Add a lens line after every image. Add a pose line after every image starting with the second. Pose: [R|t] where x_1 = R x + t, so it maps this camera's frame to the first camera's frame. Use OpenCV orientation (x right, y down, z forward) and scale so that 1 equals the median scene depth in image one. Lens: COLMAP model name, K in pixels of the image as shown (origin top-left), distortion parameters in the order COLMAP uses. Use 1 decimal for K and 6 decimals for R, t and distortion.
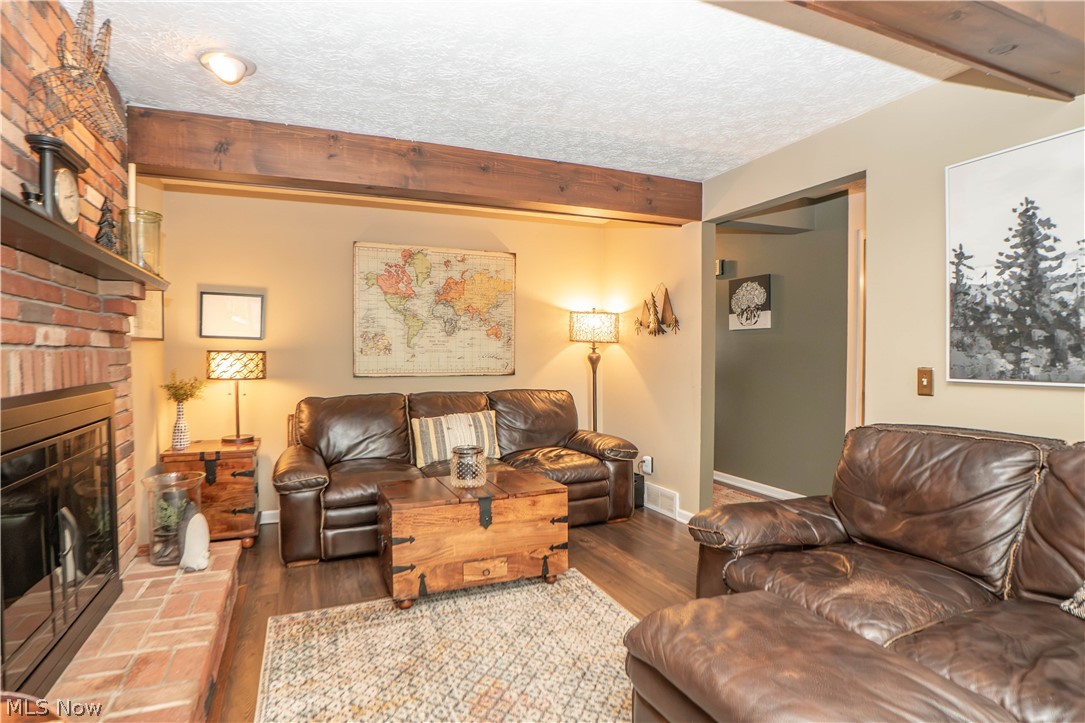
lens RADIAL K [[568.3, 0, 507.4], [0, 568.3, 352.0], [0, 0, 1]] dist [-0.024494, 0.001102]
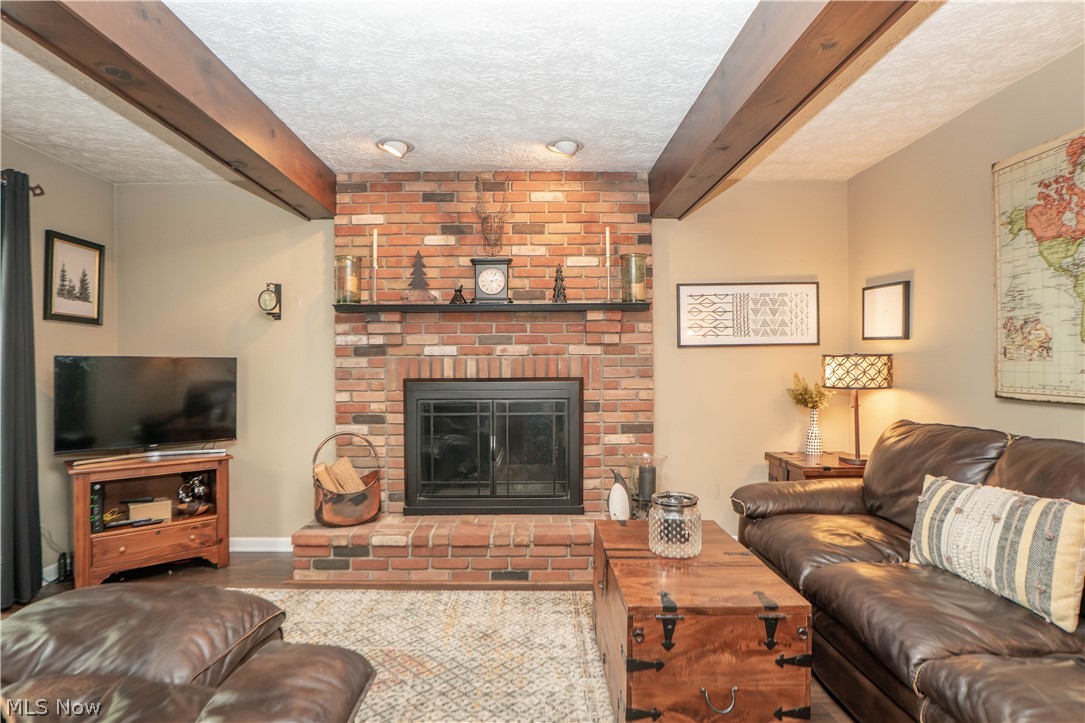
lens RADIAL K [[568.3, 0, 507.4], [0, 568.3, 352.0], [0, 0, 1]] dist [-0.024494, 0.001102]
pose [[-0.376200, -0.012255, -0.926458, 0.463413], [0.005228, 0.999869, -0.015348, 0.003912], [0.926524, -0.010618, -0.376086, 0.783494]]
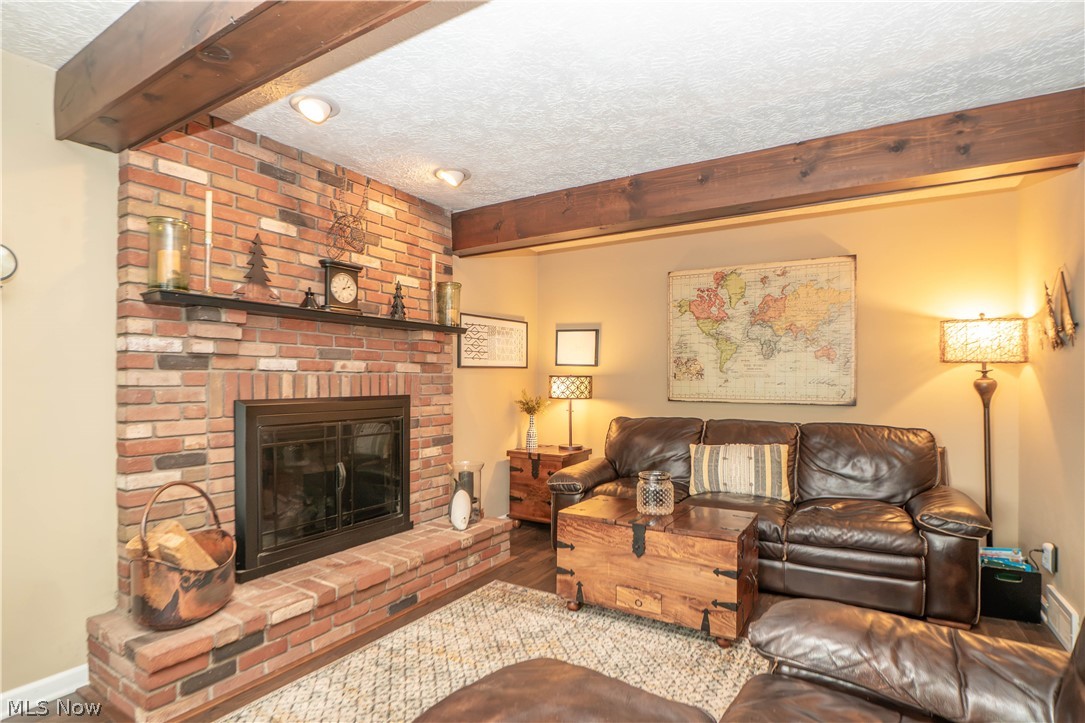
lens RADIAL K [[550.5, 0, 524.6], [0, 550.5, 362.8], [0, 0, 1]] dist [-0.022210, 0.001187]
pose [[0.585625, -0.022072, -0.810282, 0.416682], [-0.003153, 0.999560, -0.029507, 0.004659], [0.810576, 0.019835, 0.585297, 0.193436]]
